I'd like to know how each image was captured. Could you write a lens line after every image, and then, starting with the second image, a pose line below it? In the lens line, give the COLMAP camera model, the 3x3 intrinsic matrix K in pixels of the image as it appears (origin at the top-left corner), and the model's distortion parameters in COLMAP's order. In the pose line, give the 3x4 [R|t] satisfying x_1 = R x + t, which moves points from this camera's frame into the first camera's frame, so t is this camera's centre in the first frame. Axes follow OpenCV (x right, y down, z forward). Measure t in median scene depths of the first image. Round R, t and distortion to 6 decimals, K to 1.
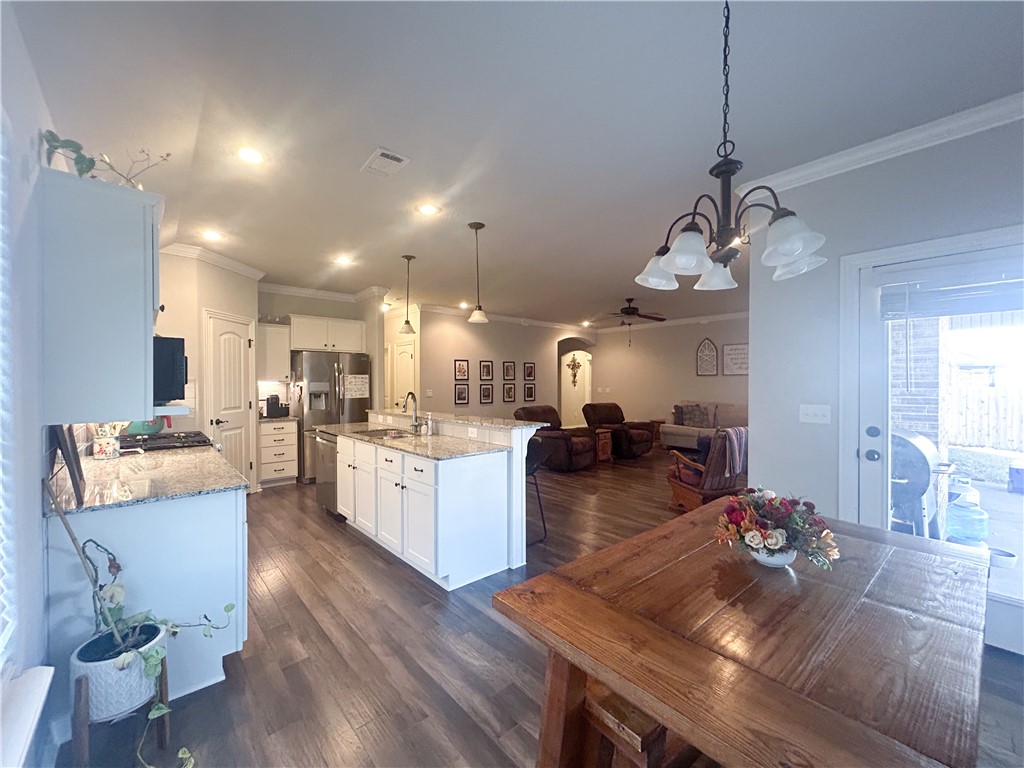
lens RADIAL K [[413.6, 0, 512.0], [0, 413.6, 384.0], [0, 0, 1]] dist [-0.005715, 0.000588]
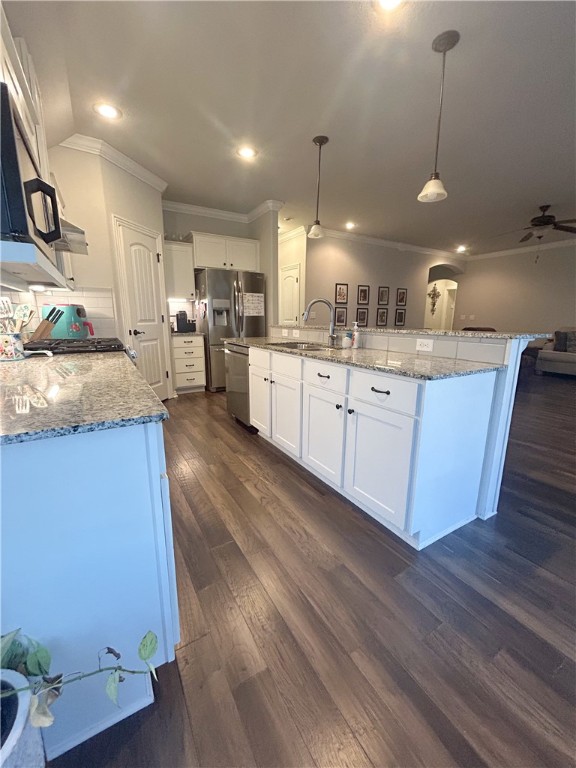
lens RADIAL K [[310.2, 0, 288.0], [0, 310.2, 384.0], [0, 0, 1]] dist [-0.005715, 0.000588]
pose [[0.981985, 0.047418, -0.182913, -0.149613], [-0.008860, 0.978492, 0.206097, 0.045044], [0.188751, -0.200763, 0.961284, 0.237753]]
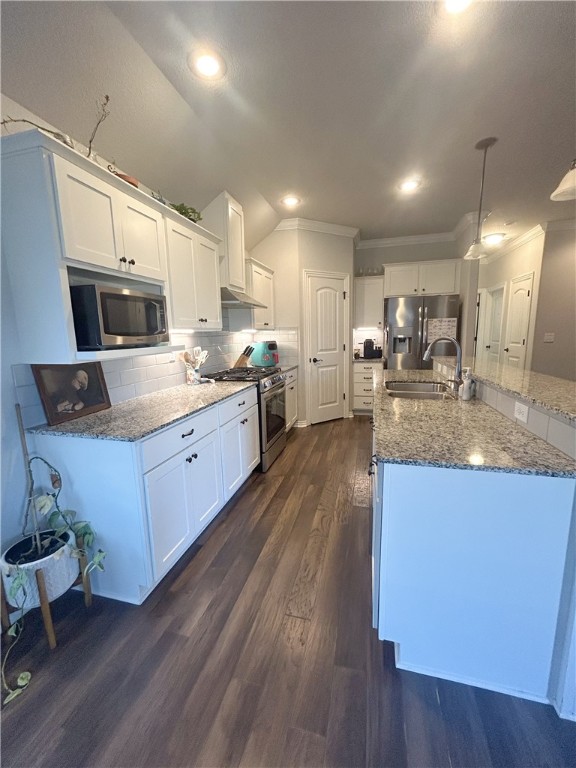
lens RADIAL K [[310.2, 0, 288.0], [0, 310.2, 384.0], [0, 0, 1]] dist [-0.005715, 0.000588]
pose [[0.549652, 0.123112, -0.826273, 0.042250], [0.020002, 0.986858, 0.160344, 0.006821], [0.835155, -0.104661, 0.539966, 0.334184]]
